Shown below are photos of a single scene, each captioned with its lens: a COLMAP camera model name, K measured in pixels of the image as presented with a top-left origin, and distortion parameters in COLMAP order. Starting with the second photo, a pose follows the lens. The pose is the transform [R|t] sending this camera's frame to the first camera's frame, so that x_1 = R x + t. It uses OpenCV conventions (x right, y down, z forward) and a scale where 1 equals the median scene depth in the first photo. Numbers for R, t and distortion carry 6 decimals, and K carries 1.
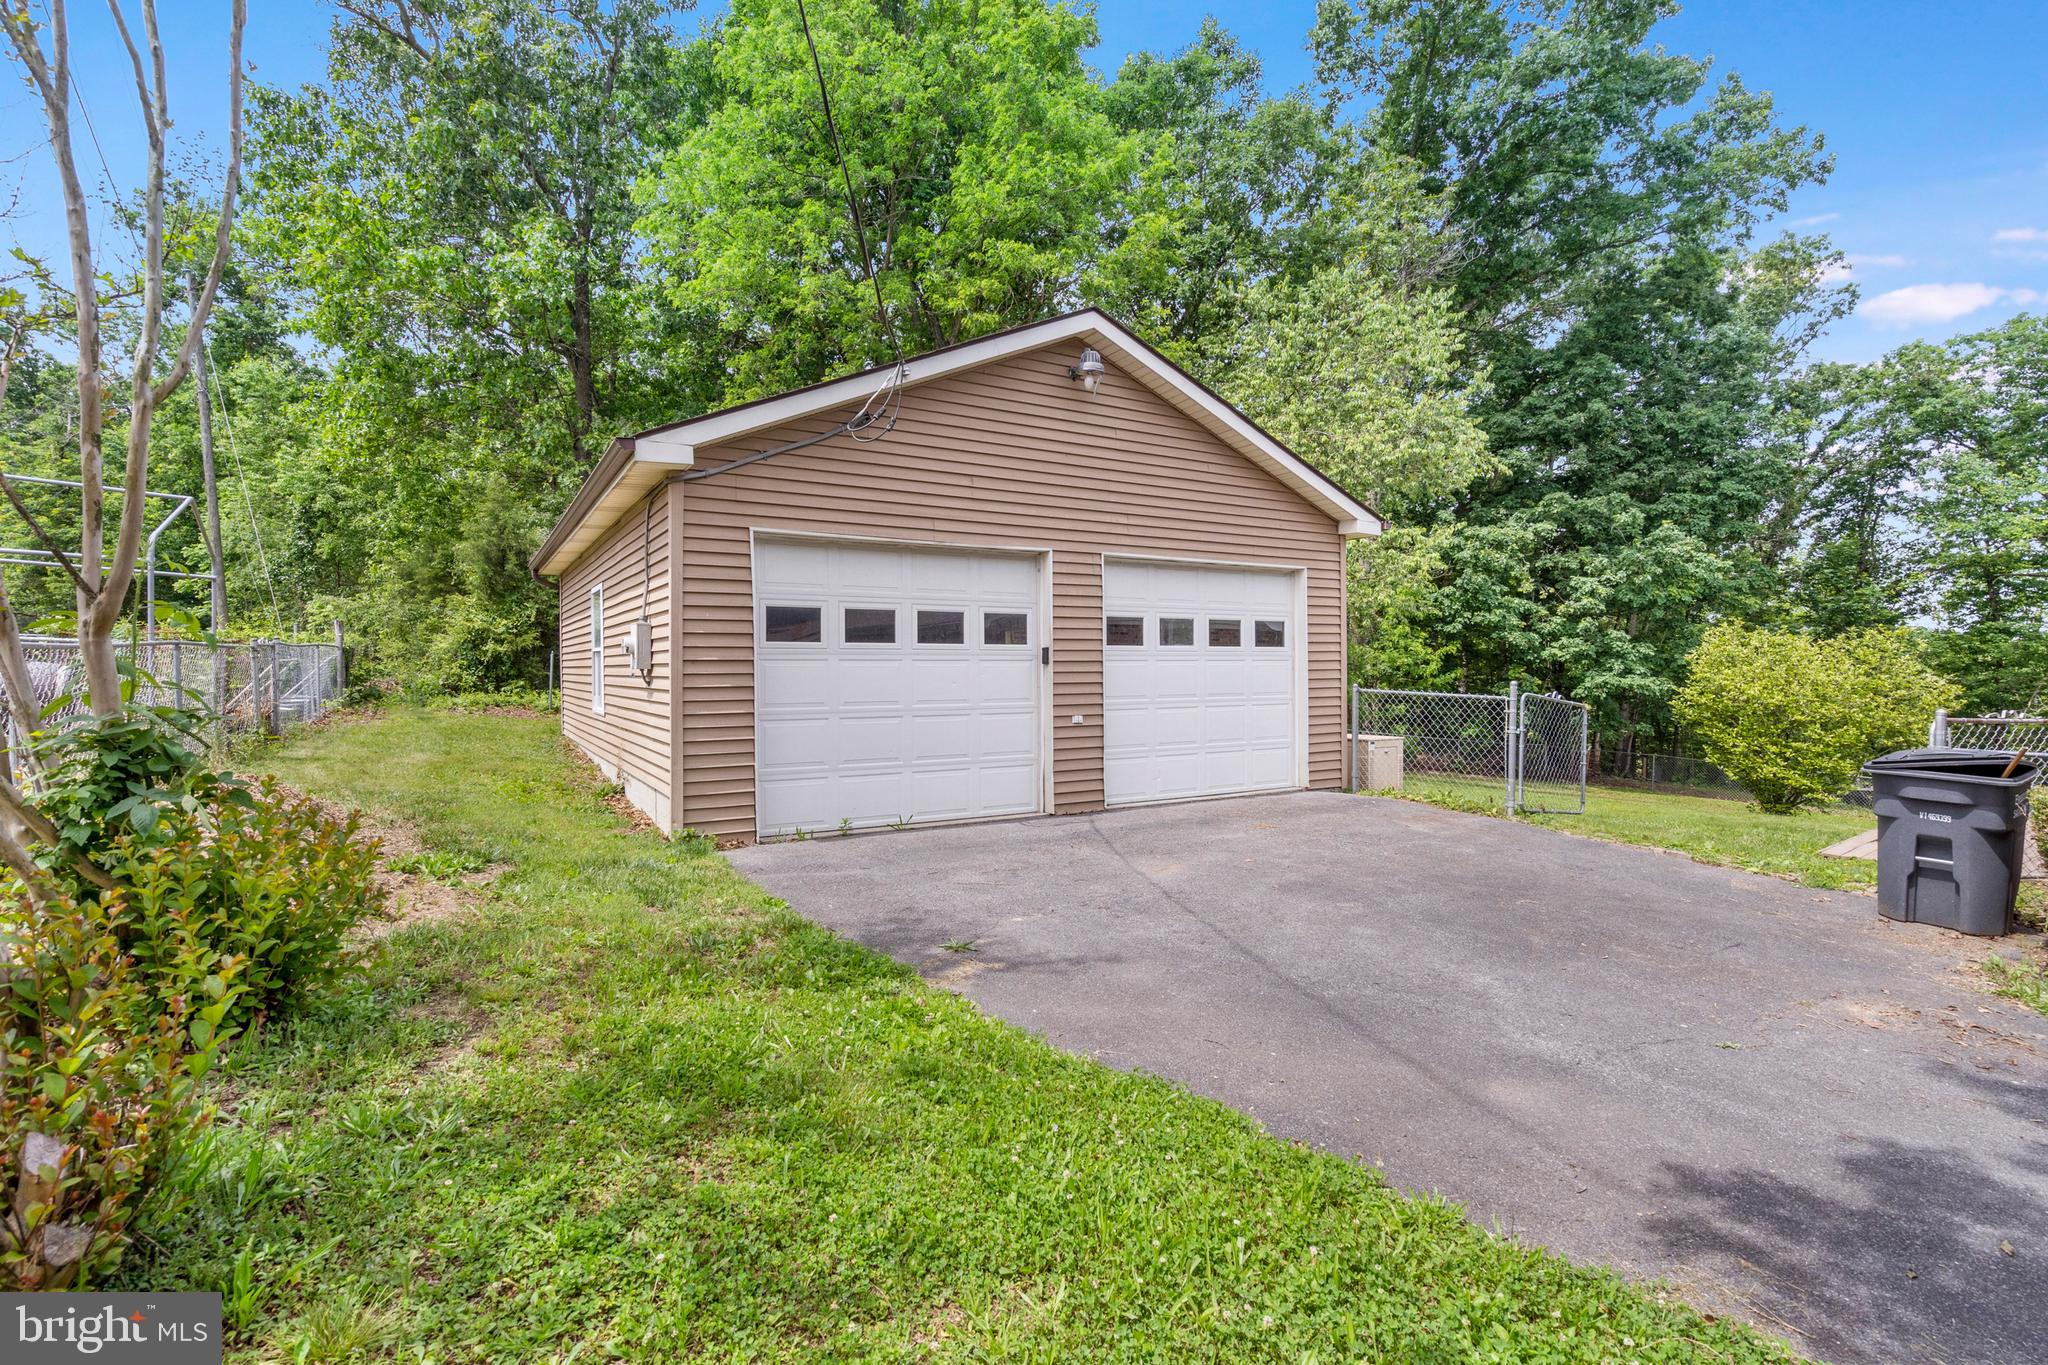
lens RADIAL K [[949.1, 0, 1016.3], [0, 949.1, 665.1], [0, 0, 1]] dist [-0.001671, -0.000530]
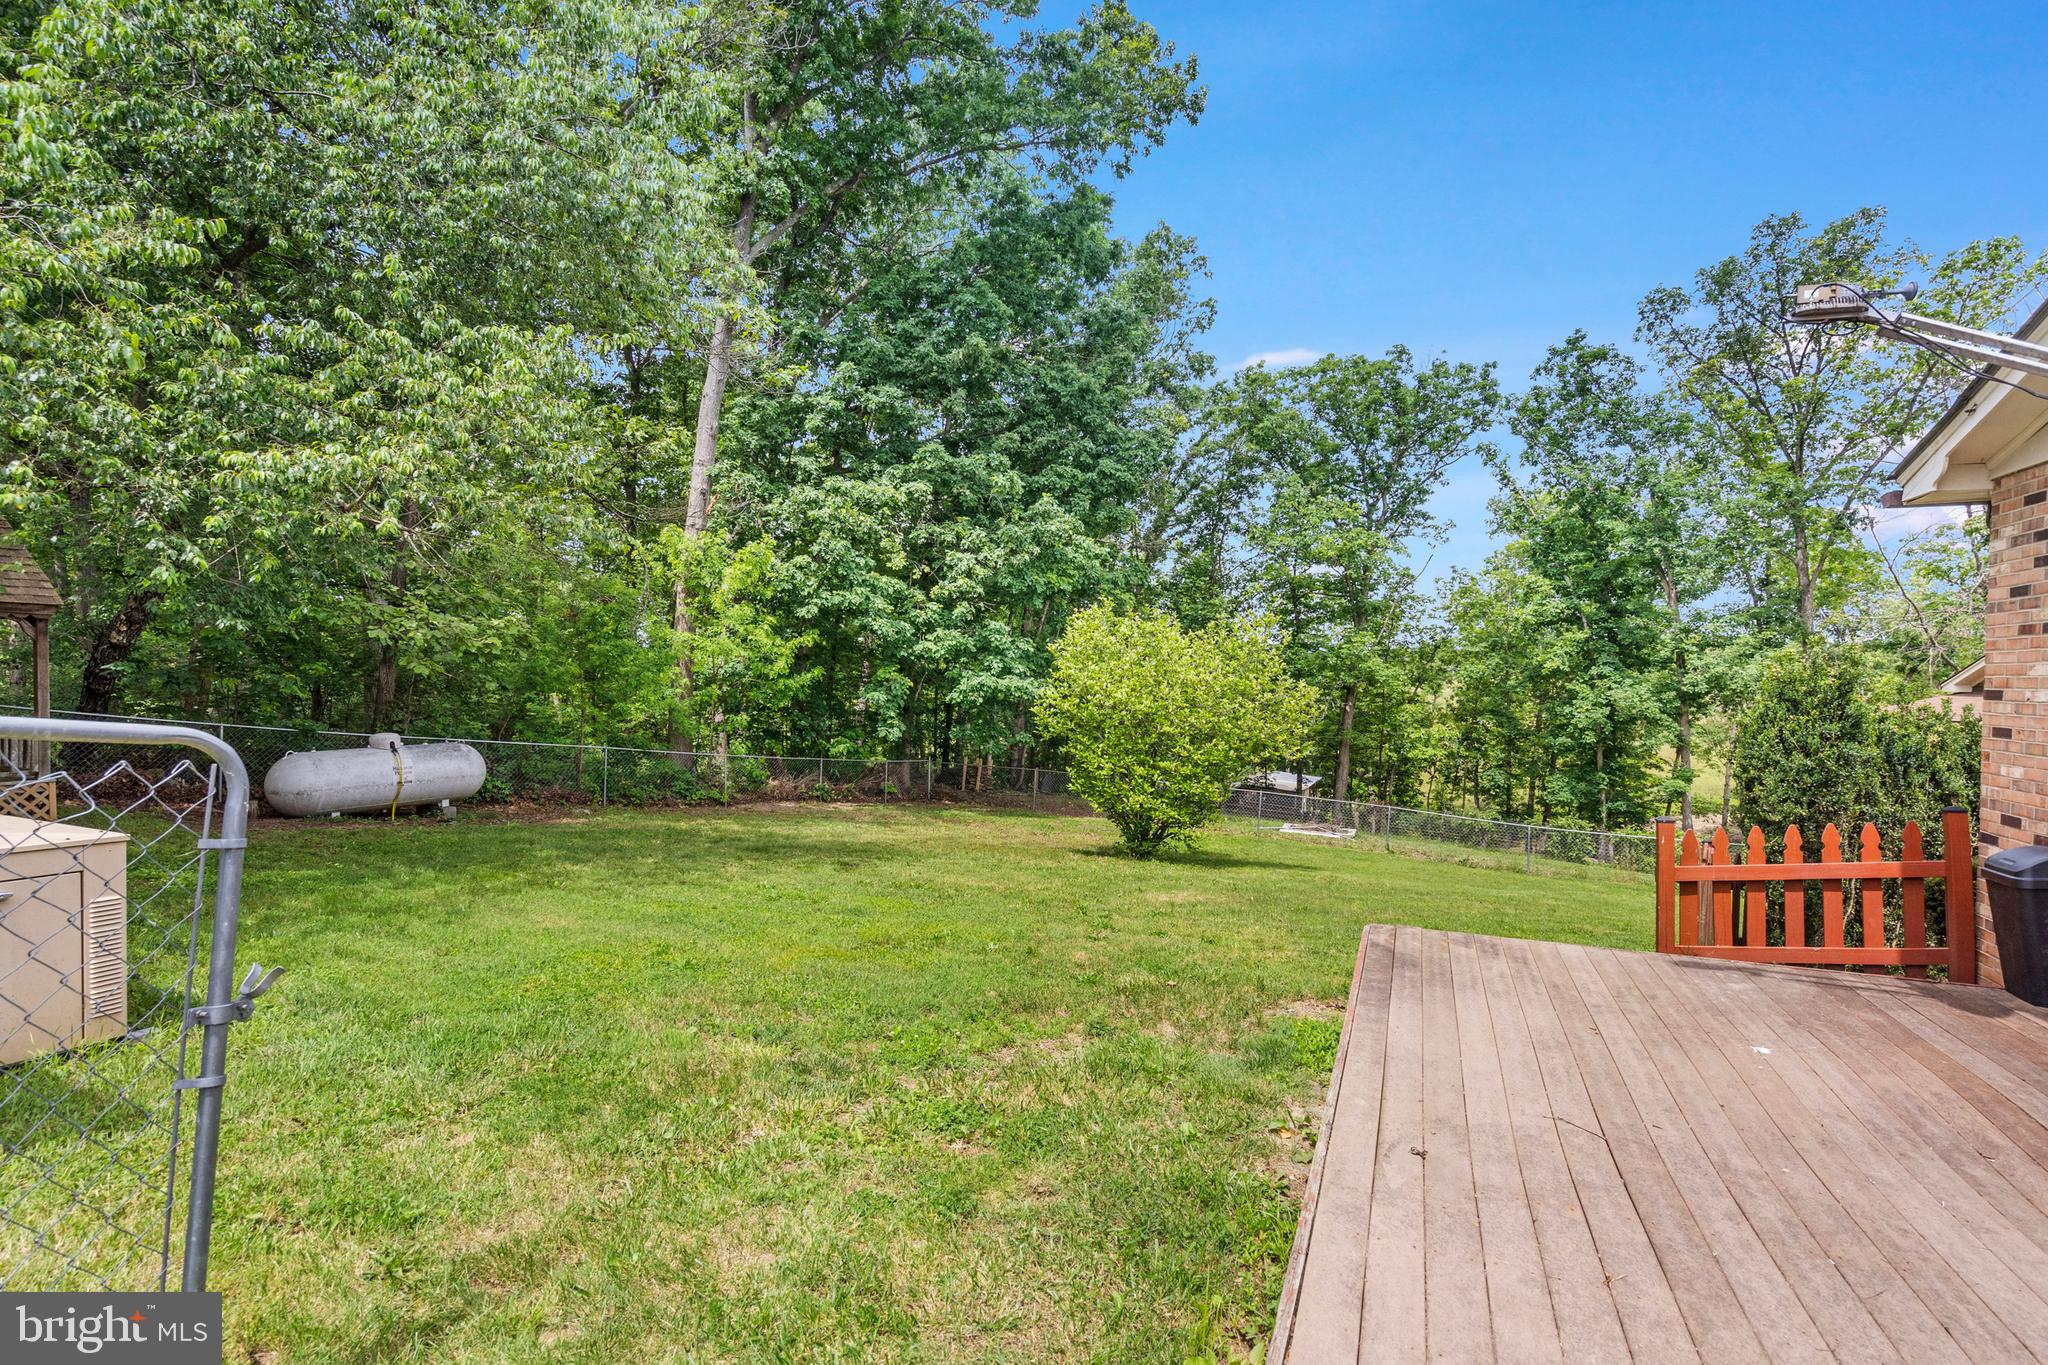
lens RADIAL K [[949.1, 0, 1016.3], [0, 949.1, 665.1], [0, 0, 1]] dist [-0.001671, -0.000530]
pose [[0.859055, 0.019142, 0.511525, 0.223992], [-0.016392, 0.999817, -0.009886, 0.009307], [-0.511620, 0.000108, 0.859212, 0.276119]]
